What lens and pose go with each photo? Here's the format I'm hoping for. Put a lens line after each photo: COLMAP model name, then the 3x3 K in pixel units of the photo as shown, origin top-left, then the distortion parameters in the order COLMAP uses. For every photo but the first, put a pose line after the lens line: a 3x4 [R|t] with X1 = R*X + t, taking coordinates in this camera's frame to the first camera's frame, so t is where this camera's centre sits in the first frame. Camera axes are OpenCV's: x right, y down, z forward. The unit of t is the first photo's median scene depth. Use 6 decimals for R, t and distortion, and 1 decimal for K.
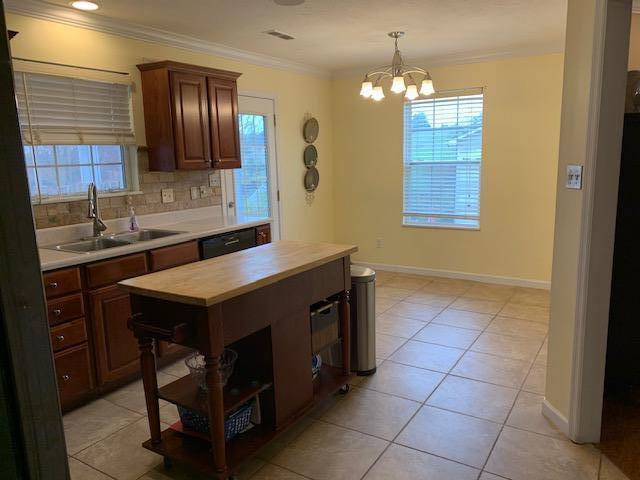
lens RADIAL K [[488.8, 0, 320.0], [0, 488.8, 240.0], [0, 0, 1]] dist [0.090851, -0.202081]
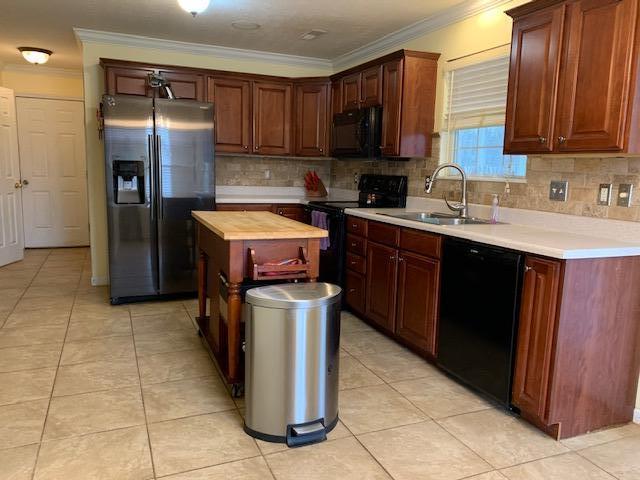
lens RADIAL K [[488.8, 0, 320.0], [0, 488.8, 240.0], [0, 0, 1]] dist [0.090851, -0.202081]
pose [[-0.563353, 0.129887, -0.815943, 0.600271], [-0.154036, 0.953740, 0.258174, -0.192938], [0.811730, 0.271128, -0.517285, 1.393005]]
